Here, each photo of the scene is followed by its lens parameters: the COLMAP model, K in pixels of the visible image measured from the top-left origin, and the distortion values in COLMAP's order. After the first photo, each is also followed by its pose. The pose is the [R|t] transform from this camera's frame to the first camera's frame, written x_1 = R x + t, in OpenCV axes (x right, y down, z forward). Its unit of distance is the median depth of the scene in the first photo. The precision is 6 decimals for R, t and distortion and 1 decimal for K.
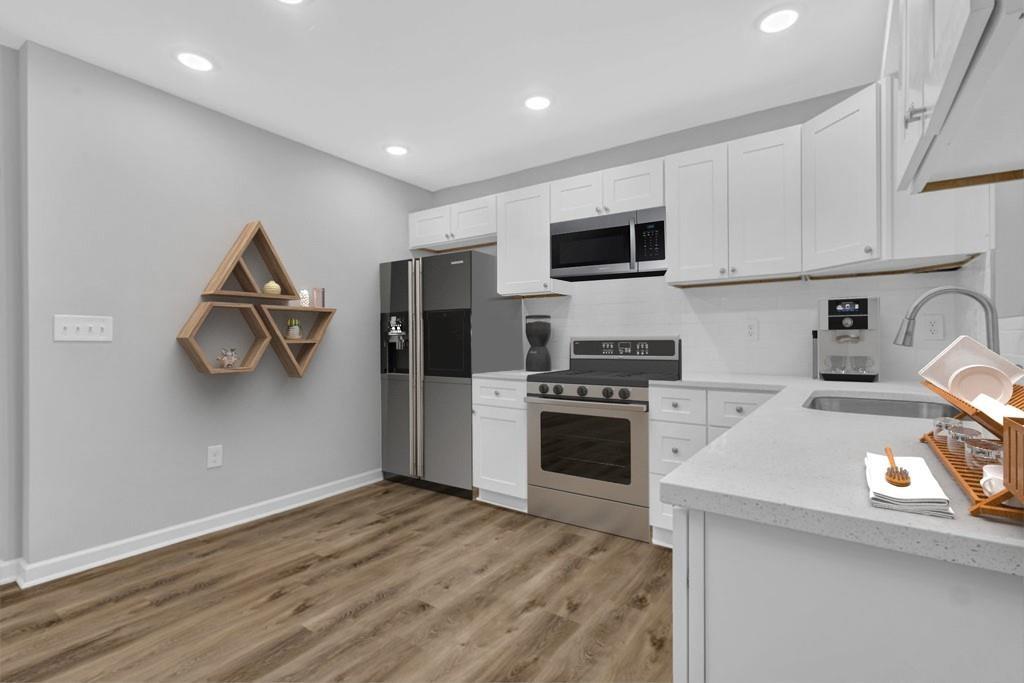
lens RADIAL K [[470.6, 0, 511.0], [0, 470.6, 332.0], [0, 0, 1]] dist [0.002424, -0.000839]
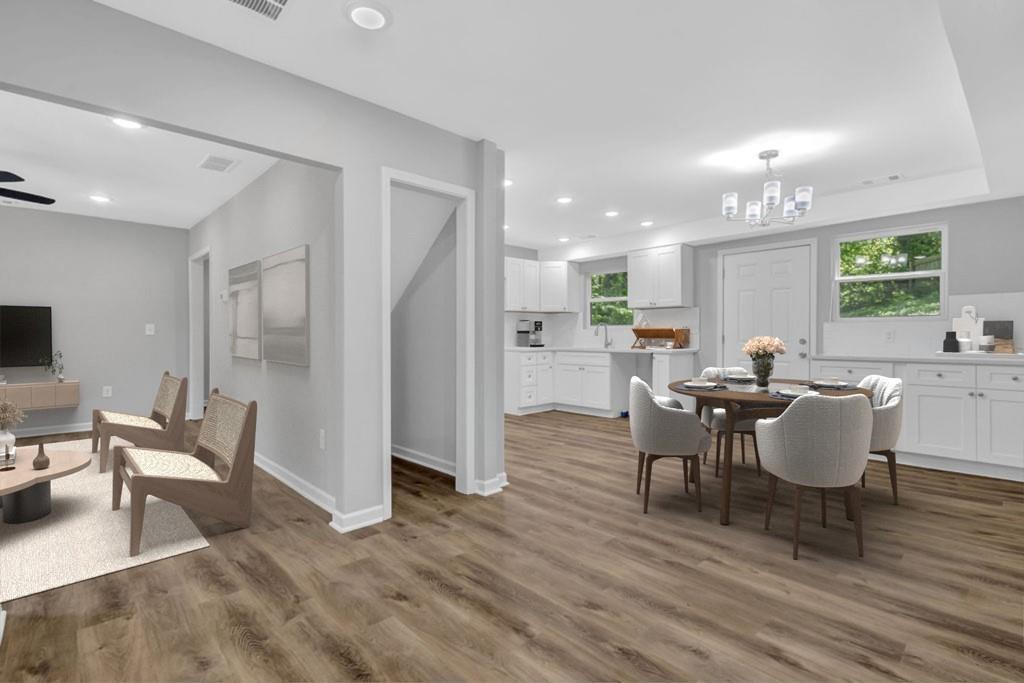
lens RADIAL K [[474.6, 0, 513.3], [0, 474.6, 339.2], [0, 0, 1]] dist [0.014428, -0.000935]
pose [[0.175381, 0.004324, 0.984491, -2.083931], [-0.006339, 0.999975, -0.003263, 0.047349], [-0.984480, -0.005668, 0.175404, 0.567524]]
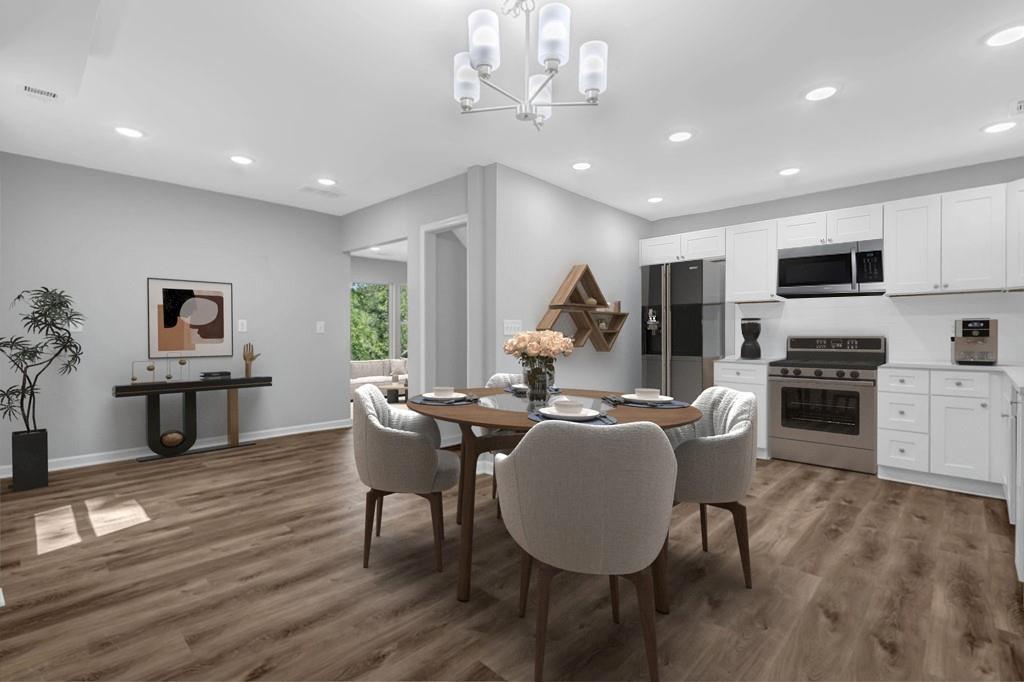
lens RADIAL K [[474.6, 0, 513.3], [0, 474.6, 338.7], [0, 0, 1]] dist [0.014428, -0.000935]
pose [[0.991975, 0.018402, -0.125085, -0.593334], [-0.016555, 0.999738, 0.015789, 0.017736], [0.125343, -0.013592, 0.992020, -0.551810]]
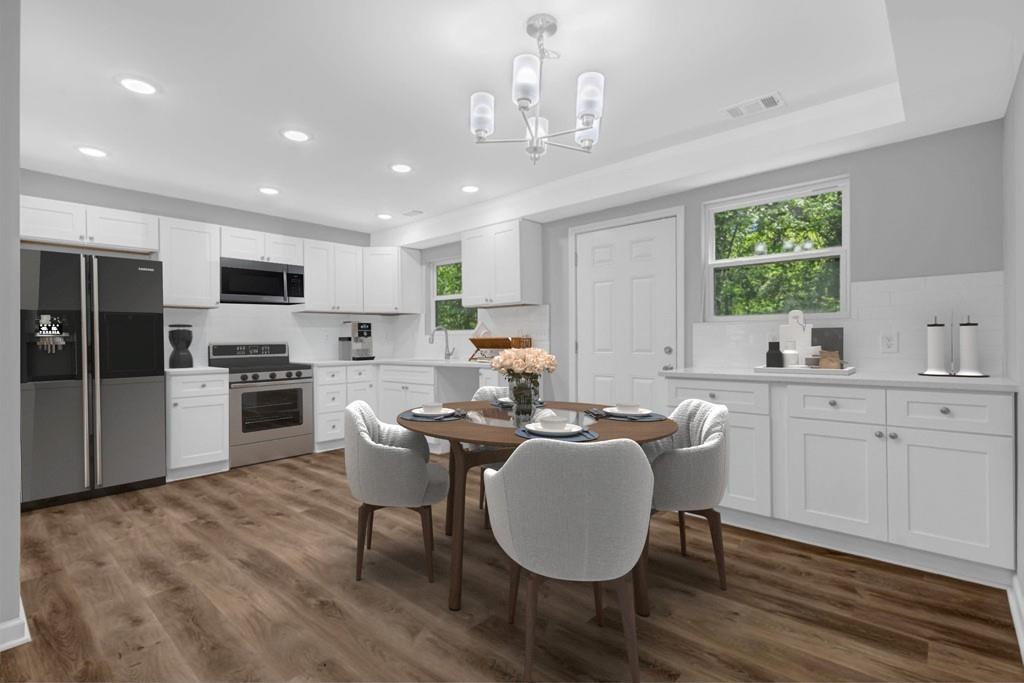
lens RADIAL K [[490.8, 0, 499.4], [0, 490.8, 342.2], [0, 0, 1]] dist [0.039233, -0.000291]
pose [[0.094529, 0.014478, 0.995417, -1.451332], [-0.000728, 0.999895, -0.014474, 0.040018], [-0.995522, 0.000644, 0.094530, 0.102137]]
